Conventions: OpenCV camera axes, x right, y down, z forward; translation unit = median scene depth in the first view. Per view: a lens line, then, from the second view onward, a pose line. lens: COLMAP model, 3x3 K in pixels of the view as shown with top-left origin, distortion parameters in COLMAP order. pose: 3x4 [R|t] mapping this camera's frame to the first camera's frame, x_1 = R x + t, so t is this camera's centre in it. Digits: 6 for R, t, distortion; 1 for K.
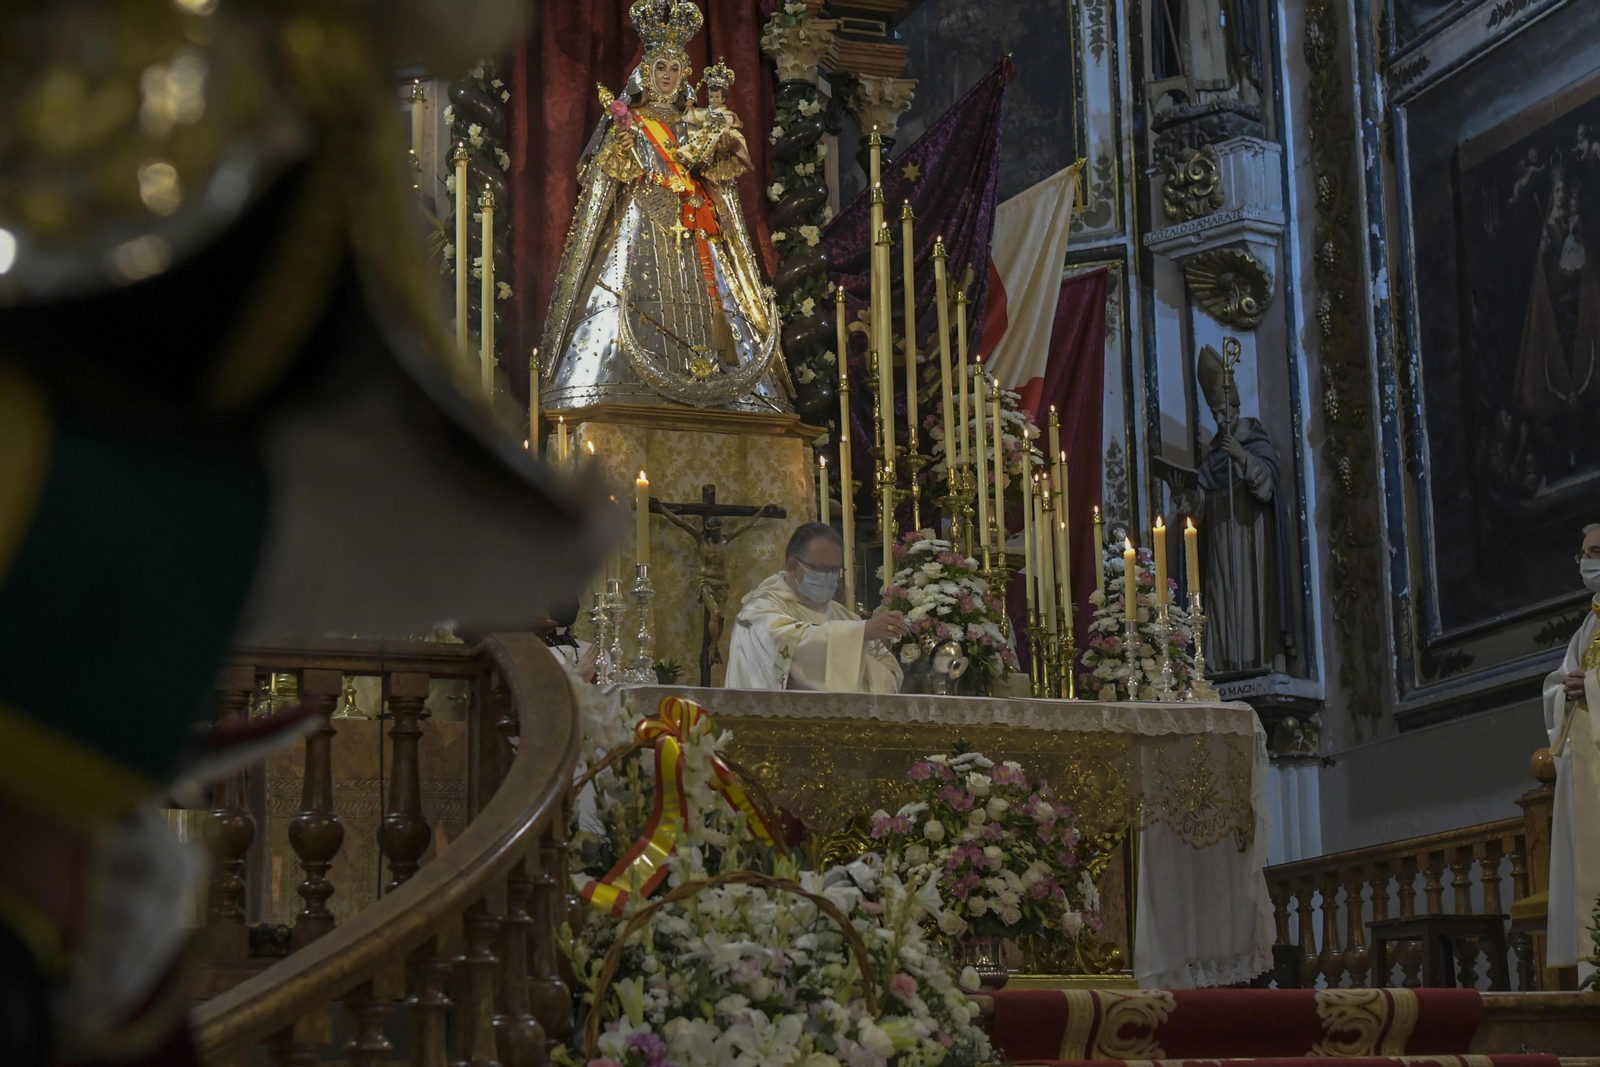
lens RADIAL K [[3024.7, 0, 799.9], [0, 3024.7, 532.9], [0, 0, 1]] dist [-0.026939, -0.024085]
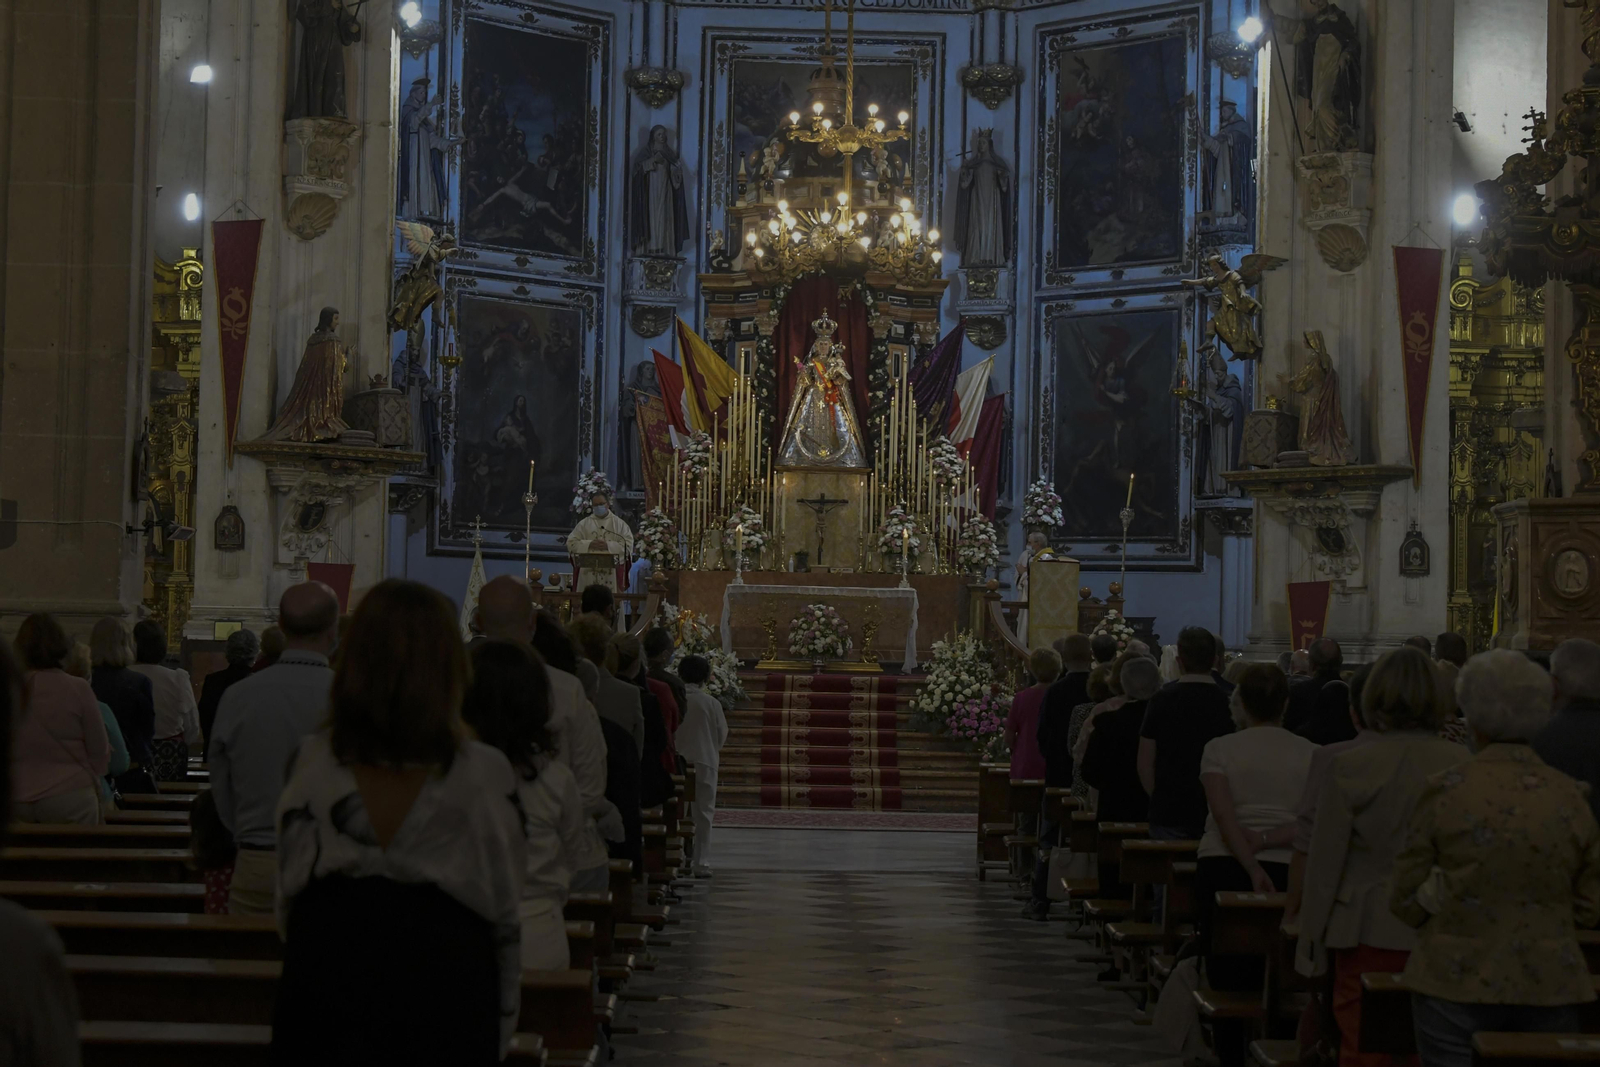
lens RADIAL K [[2858.0, 0, 807.5], [0, 2858.0, 529.2], [0, 0, 1]] dist [-0.029001, 0.076015]
pose [[0.943506, 0.029658, -0.330025, 0.793633], [0.023584, 0.987450, 0.156161, -0.375728], [0.330515, -0.155123, 0.930966, -1.495645]]
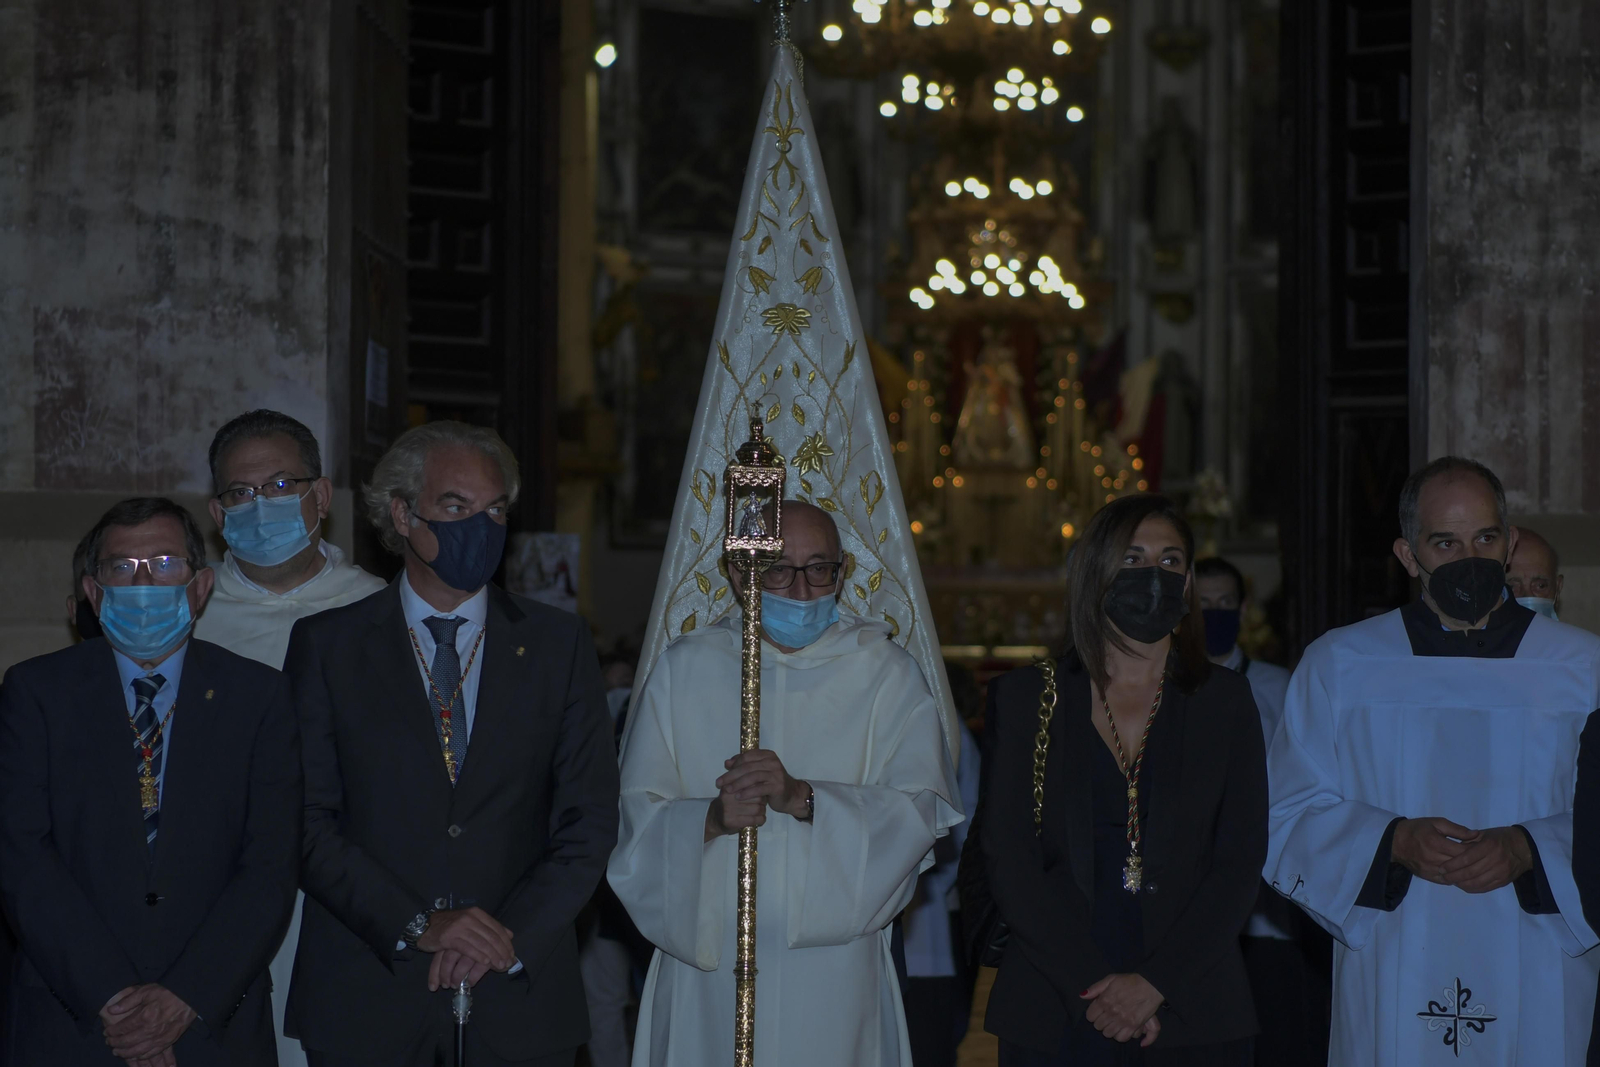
lens RADIAL K [[4792.9, 0, 800.0], [0, 4792.9, 533.4], [0, 0, 1]] dist [-0.074694, 1.012607]
pose [[0.923476, 0.022015, -0.383025, 1.537973], [0.047884, 0.983932, 0.172001, -0.761541], [0.380657, -0.177180, 0.907583, -3.323681]]
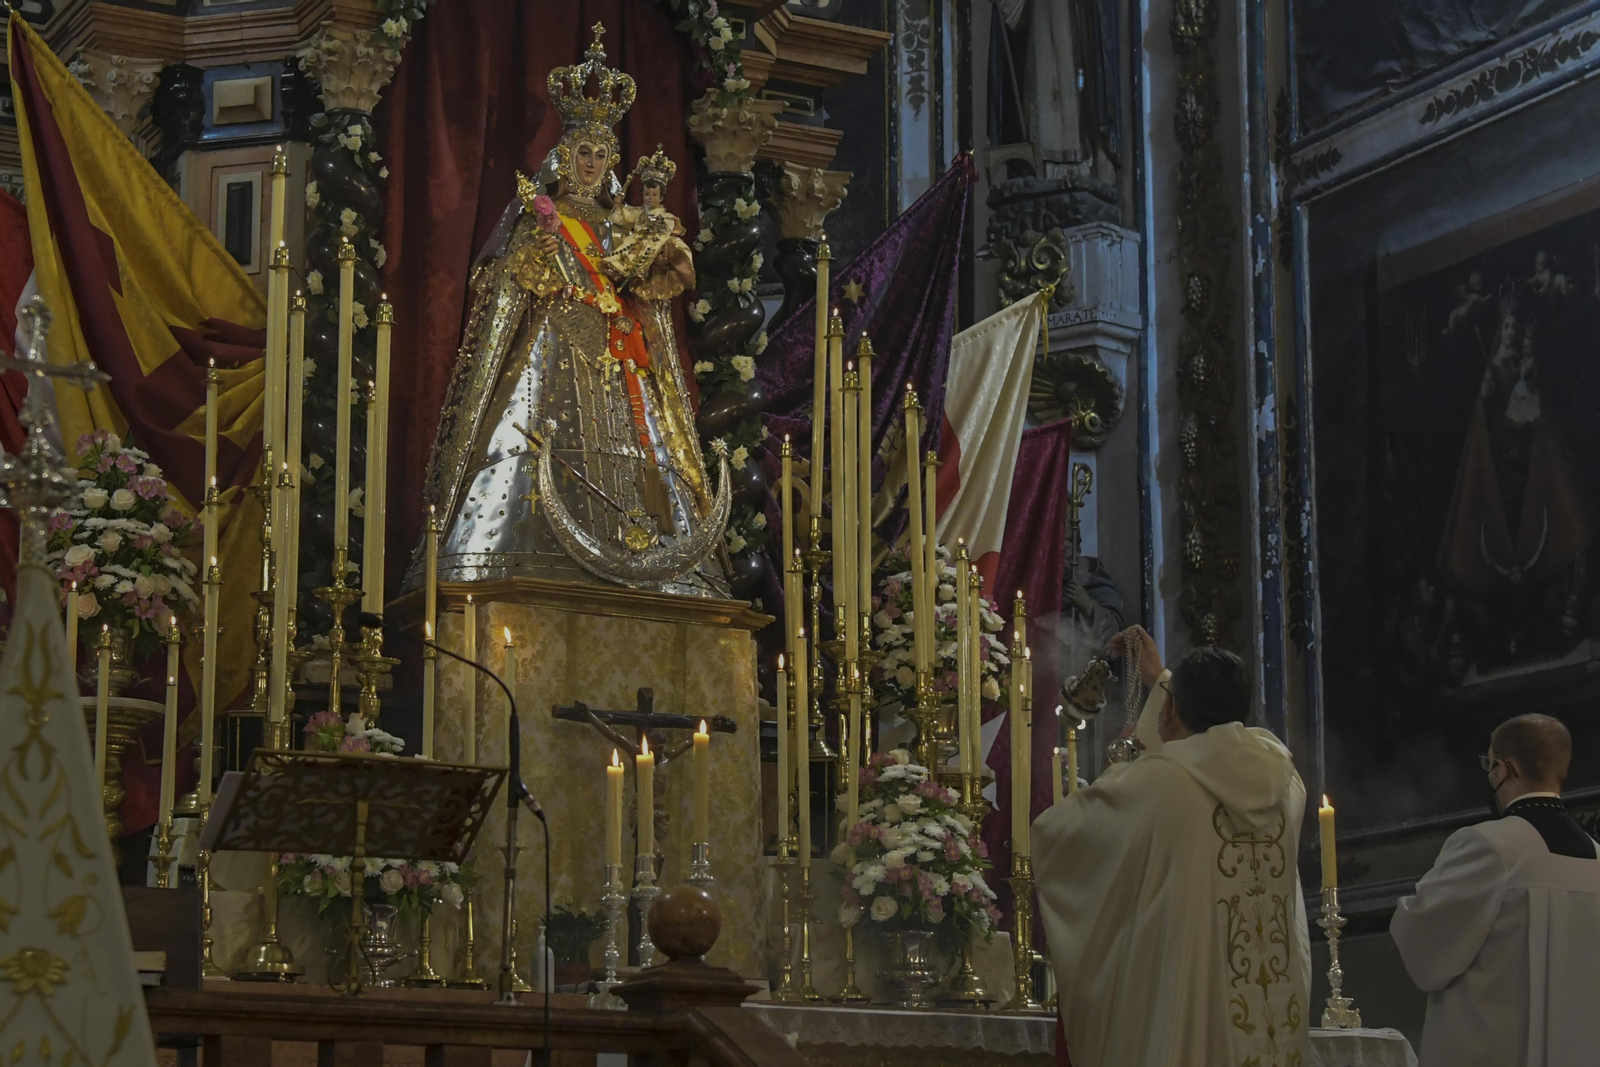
lens RADIAL K [[3546.1, 0, 797.3], [0, 3546.1, 559.5], [0, 0, 1]] dist [-0.042342, 0.032597]
pose [[0.987904, 0.052093, 0.146053, -0.110748], [-0.051590, 0.998642, -0.007232, -0.038684], [-0.146232, -0.000391, 0.989250, 0.058007]]
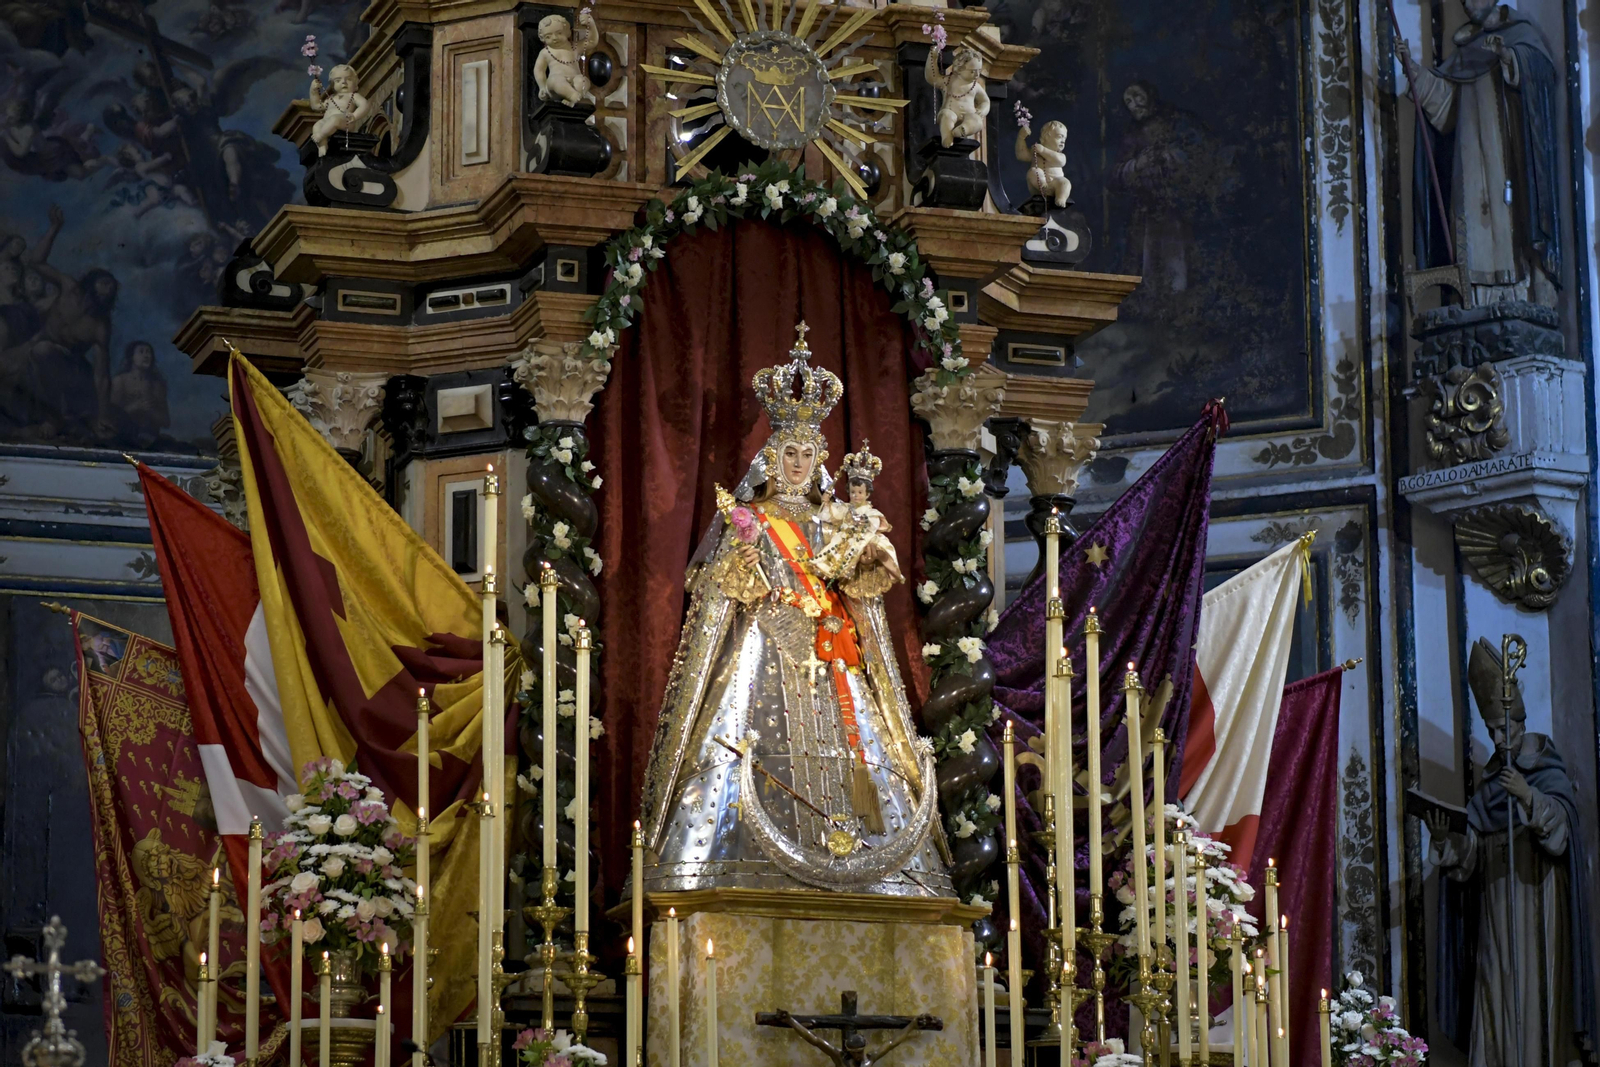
lens RADIAL K [[4792.9, 0, 800.0], [0, 4792.9, 533.4], [0, 0, 1]] dist [-0.074694, 1.012607]
pose [[0.999811, 0.011747, -0.015506, -0.021261], [-0.011894, 0.999885, -0.009392, -0.109556], [0.015394, 0.009575, 0.999836, -0.257859]]
